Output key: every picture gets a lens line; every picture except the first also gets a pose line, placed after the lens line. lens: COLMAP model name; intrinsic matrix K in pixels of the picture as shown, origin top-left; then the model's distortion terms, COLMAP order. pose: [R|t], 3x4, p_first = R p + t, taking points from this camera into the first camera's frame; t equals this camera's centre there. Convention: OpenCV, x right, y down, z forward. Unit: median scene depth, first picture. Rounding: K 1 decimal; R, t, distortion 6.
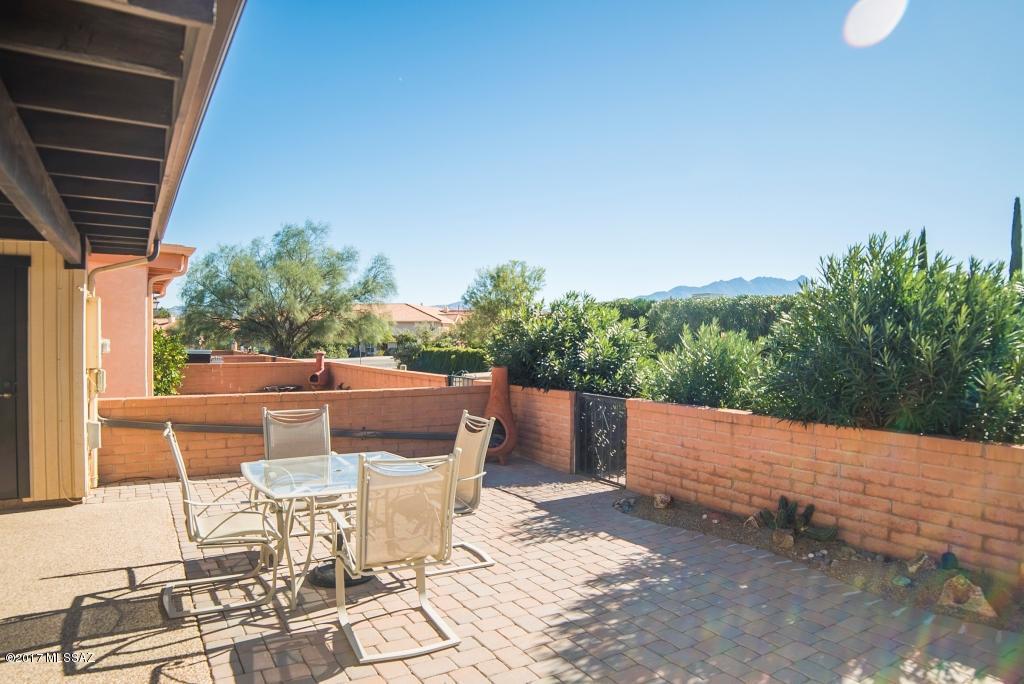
lens RADIAL K [[653.4, 0, 512.0], [0, 653.4, 342.0], [0, 0, 1]] dist [-0.119329, 0.046702]
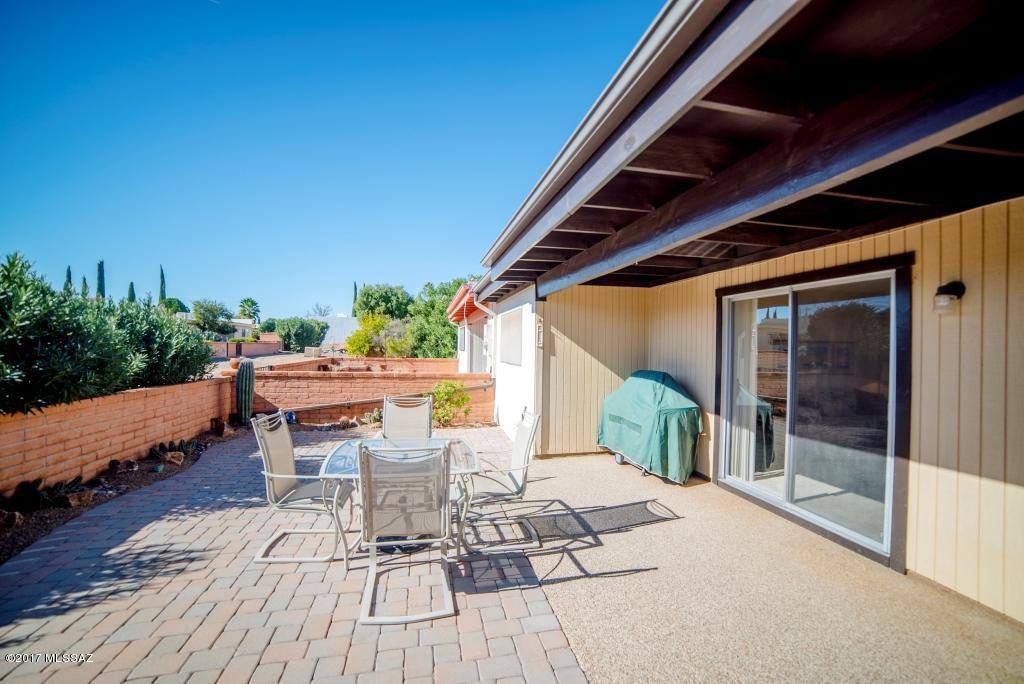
lens RADIAL K [[425.1, 0, 512.0], [0, 425.1, 342.0], [0, 0, 1]] dist [-0.111867, 0.039117]
pose [[-0.942829, -0.018253, 0.332777, -0.762555], [-0.018969, 0.999819, 0.001099, -0.014779], [-0.332737, -0.005276, -0.943005, 1.783445]]
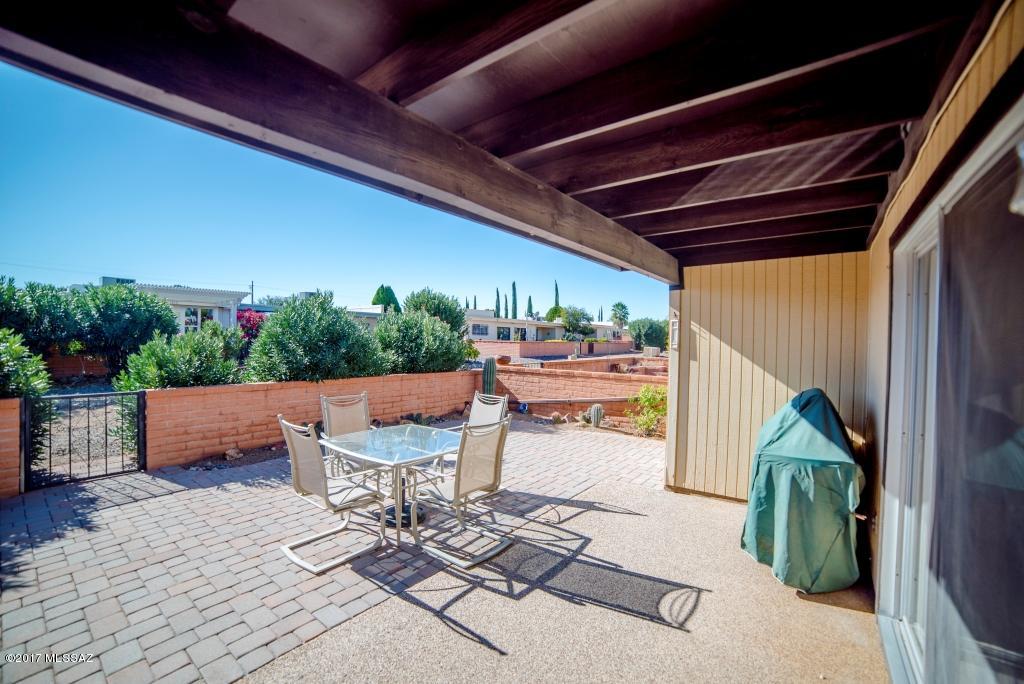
lens RADIAL K [[425.1, 0, 512.0], [0, 425.1, 342.0], [0, 0, 1]] dist [-0.111867, 0.039117]
pose [[-0.365927, -0.018644, 0.930457, -1.256167], [-0.012490, 0.999808, 0.015122, -0.027404], [-0.930560, -0.006088, -0.366089, 1.188558]]
